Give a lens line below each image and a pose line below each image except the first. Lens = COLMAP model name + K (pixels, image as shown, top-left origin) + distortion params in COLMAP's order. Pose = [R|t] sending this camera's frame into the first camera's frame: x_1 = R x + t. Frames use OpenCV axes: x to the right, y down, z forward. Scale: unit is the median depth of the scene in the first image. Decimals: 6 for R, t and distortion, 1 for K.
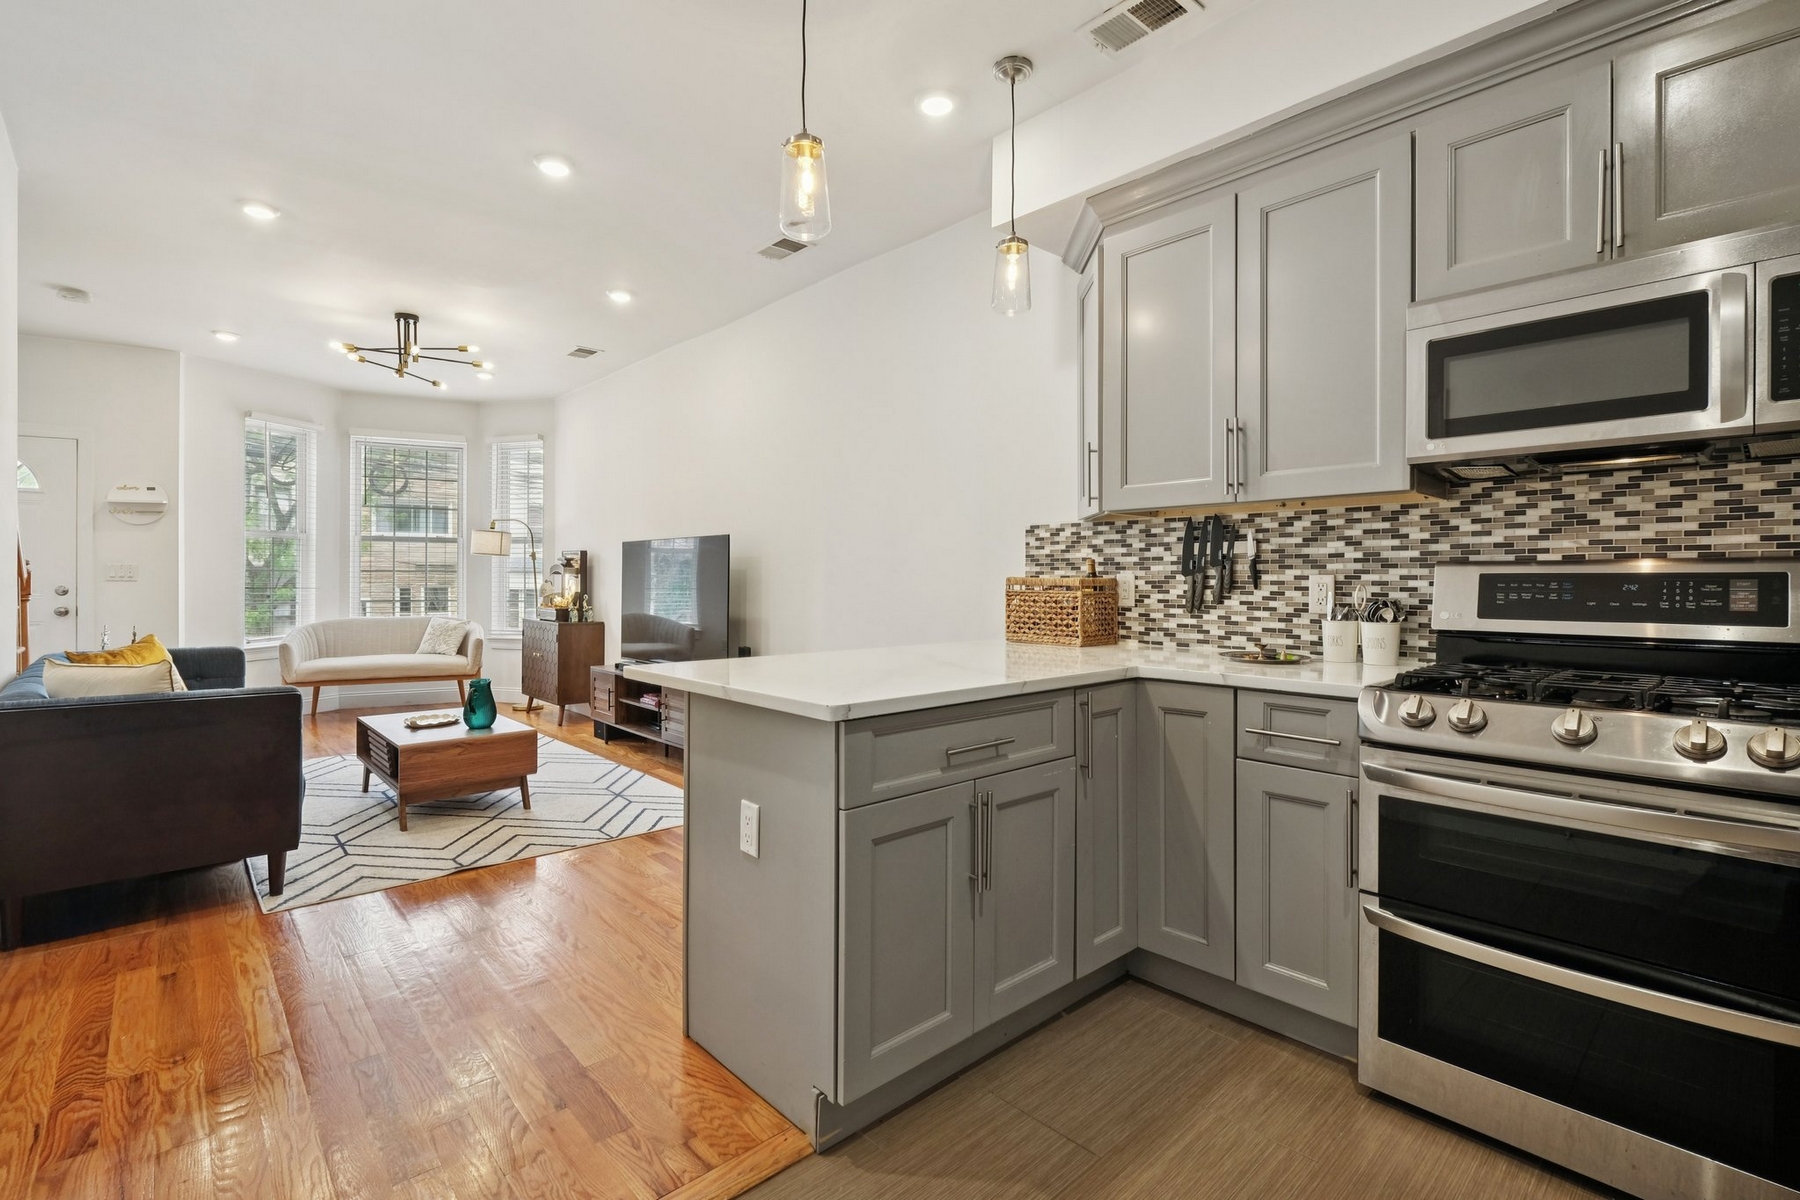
lens RADIAL K [[820.6, 0, 902.1], [0, 820.6, 581.4], [0, 0, 1]] dist [-0.002824, -0.000776]
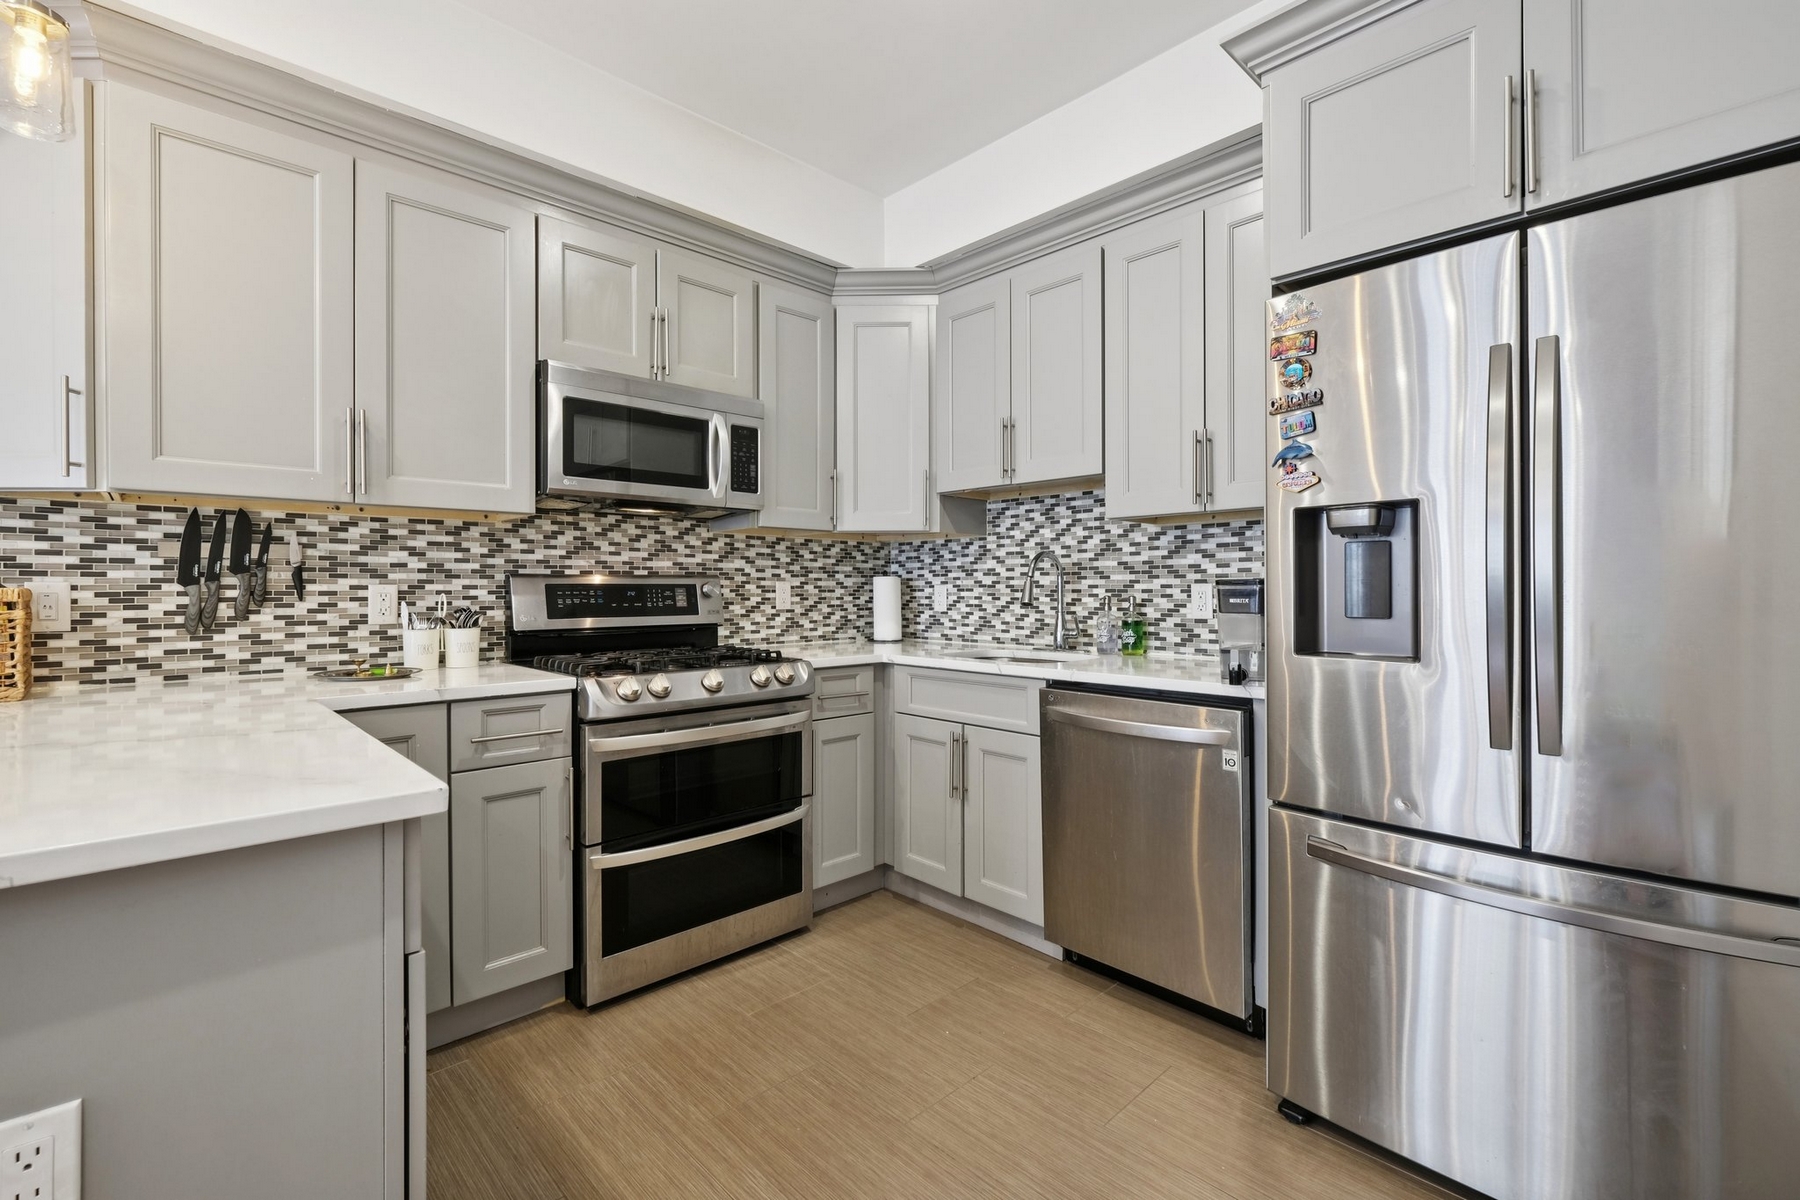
lens RADIAL K [[786.5, 0, 903.2], [0, 786.5, 588.3], [0, 0, 1]] dist [-0.003349, -0.000228]
pose [[-0.016965, -0.002710, 0.999852, -0.381767], [0.005479, 0.999981, 0.002803, -0.002353], [-0.999841, 0.005526, -0.016950, 0.349325]]
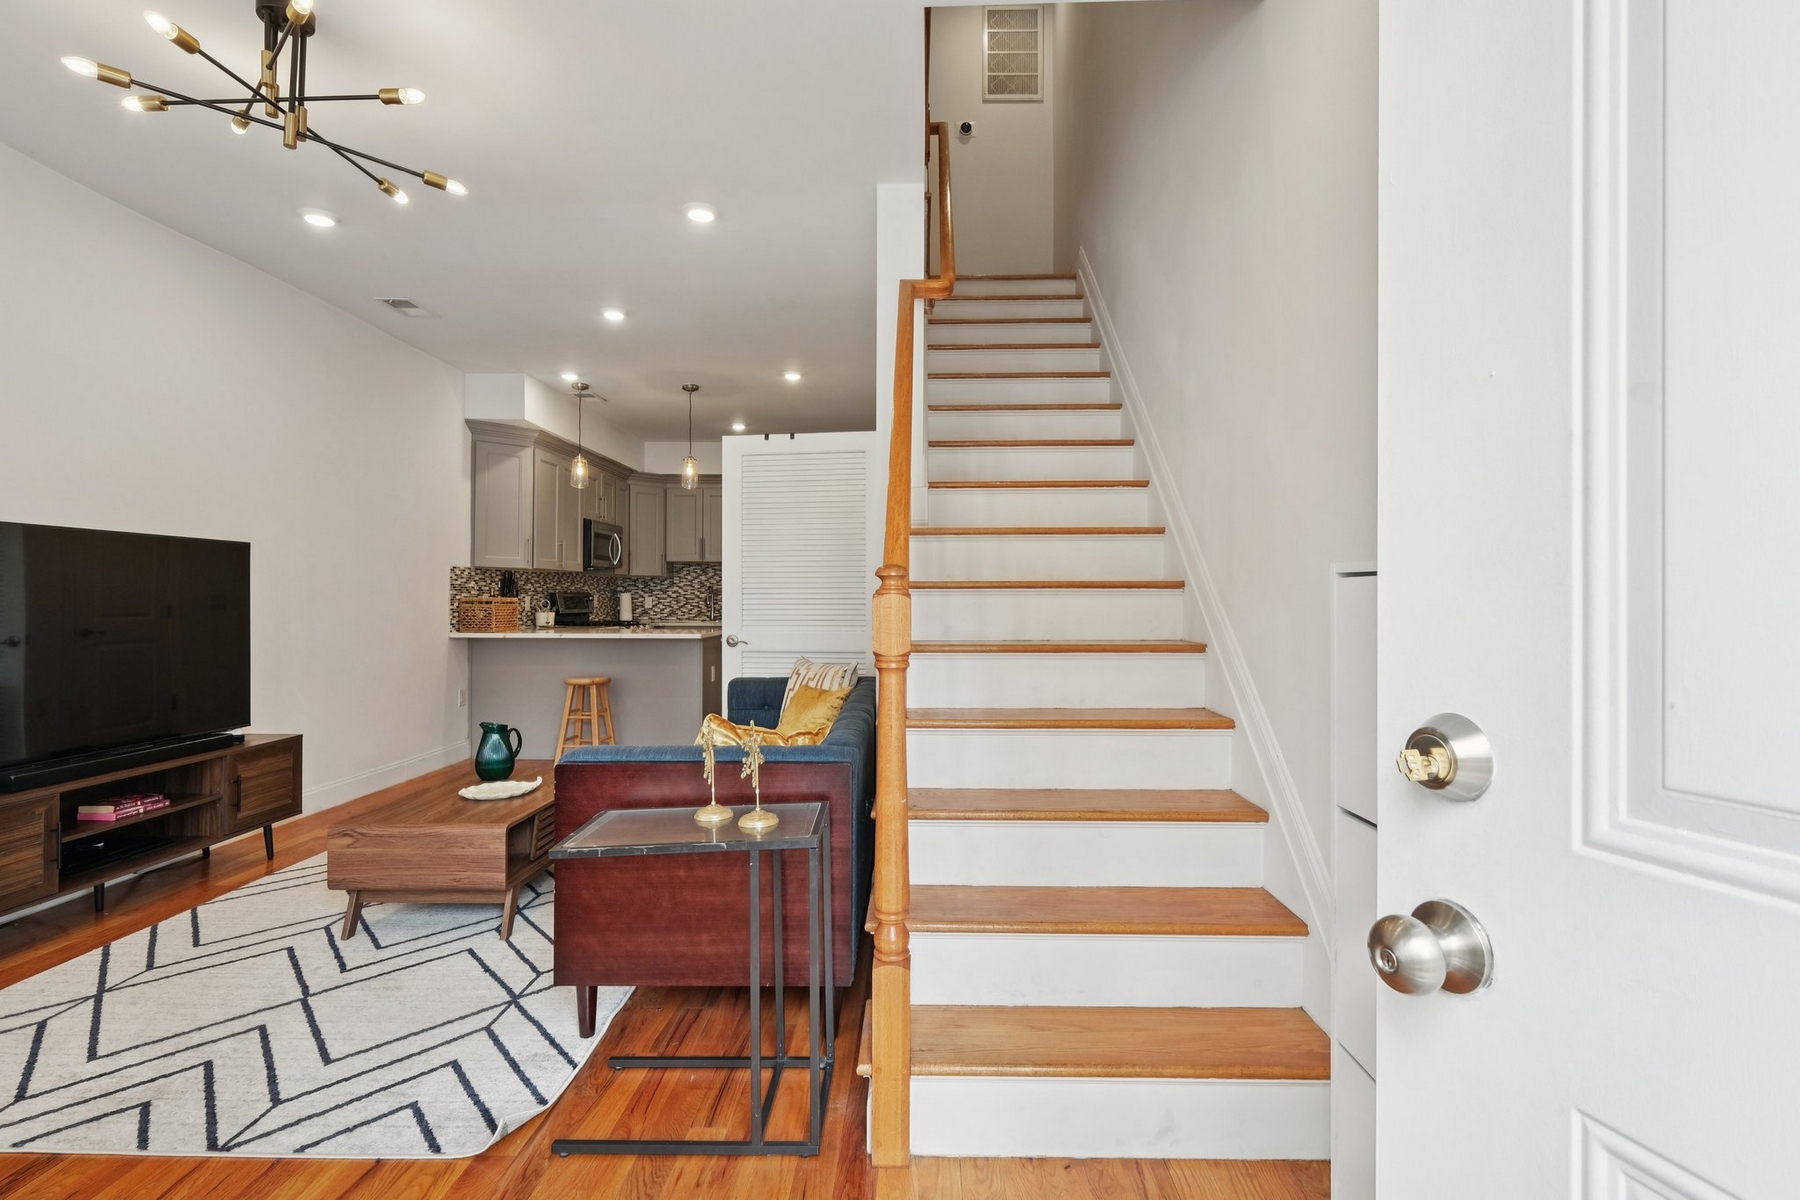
lens RADIAL K [[855.9, 0, 908.5], [0, 855.9, 594.2], [0, 0, 1]] dist [-0.000670, 0.000806]
pose [[-0.726138, -0.003924, 0.687538, -2.021338], [-0.005171, 0.999987, 0.000245, -0.019272], [-0.687530, -0.003377, -0.726148, 1.907874]]
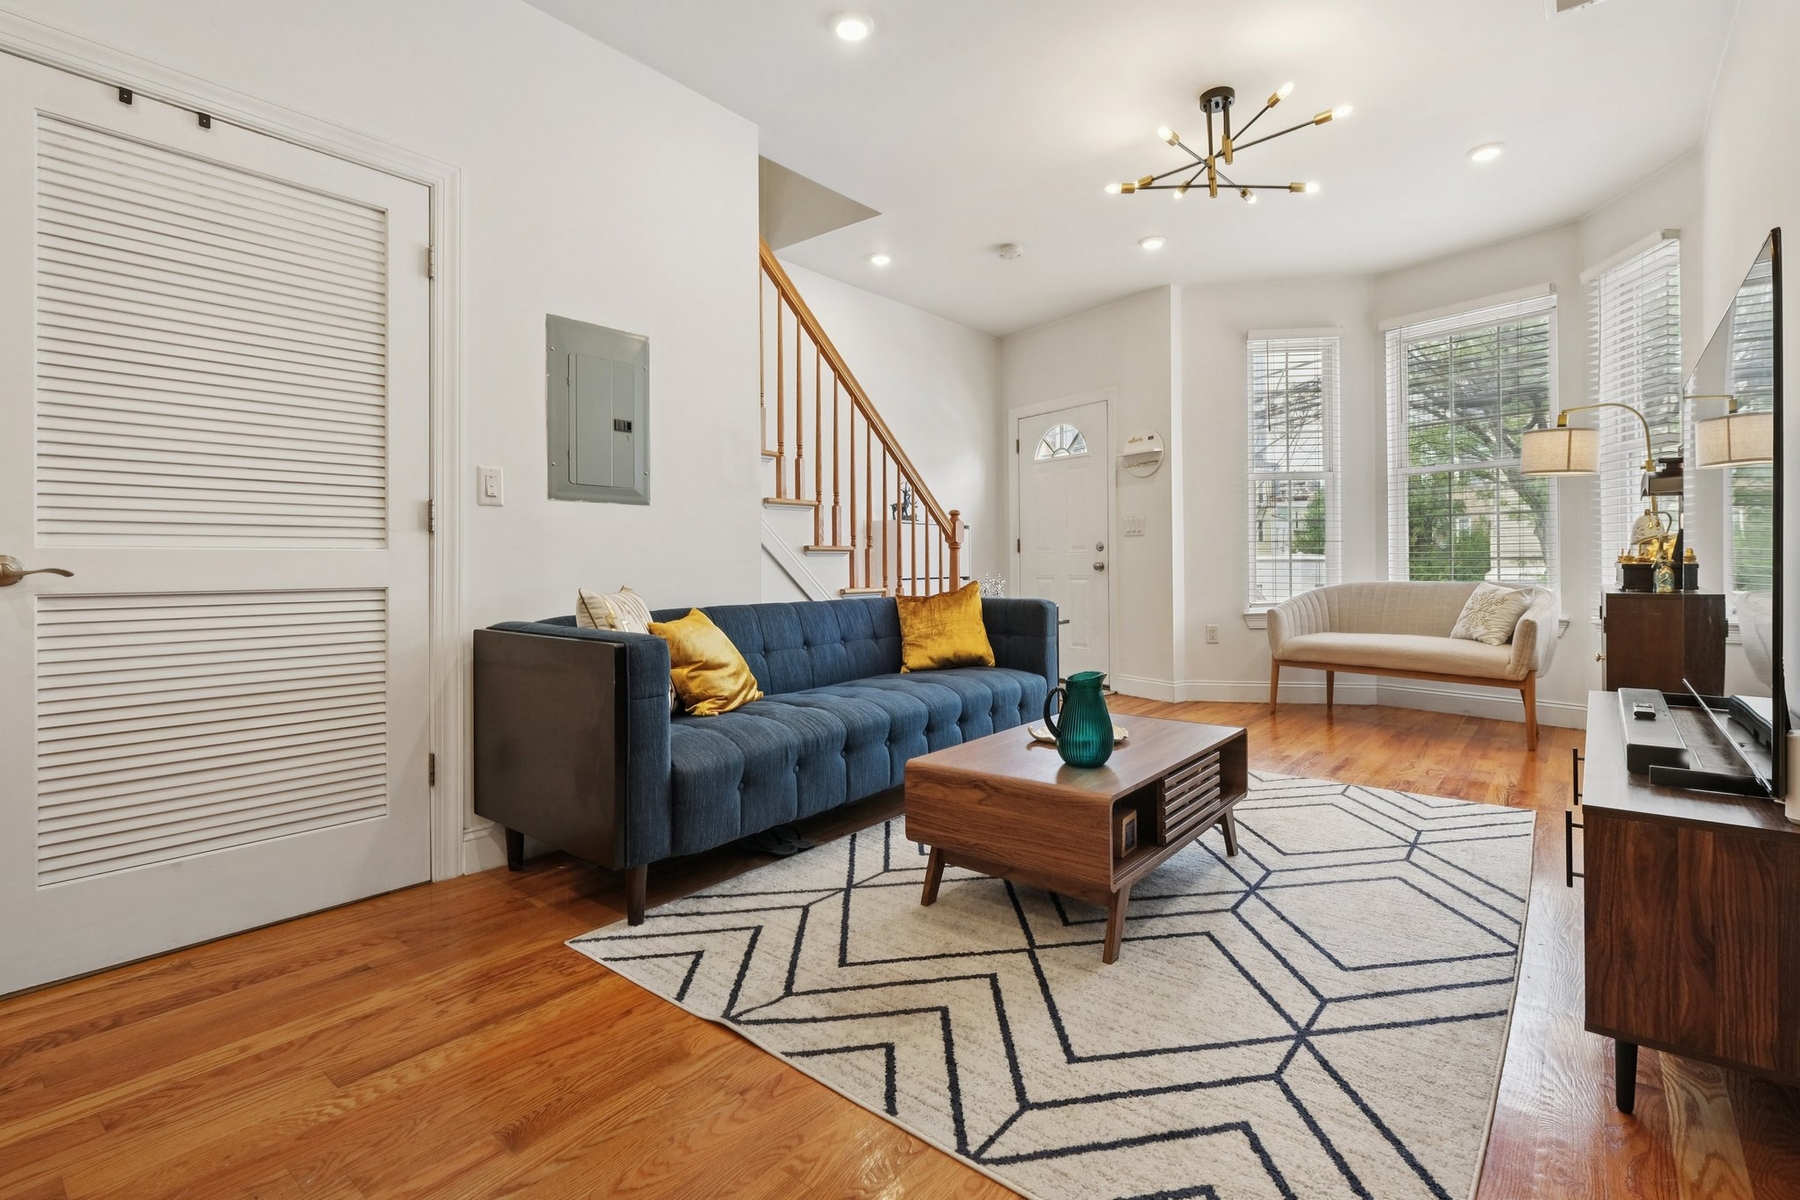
lens RADIAL K [[838.8, 0, 914.6], [0, 838.8, 563.0], [0, 0, 1]] dist [-0.001558, -0.000429]
pose [[0.151622, -0.008365, -0.988403, 0.002815], [0.006403, 0.999952, -0.007481, 0.074487], [0.988418, -0.005194, 0.151668, 1.149988]]
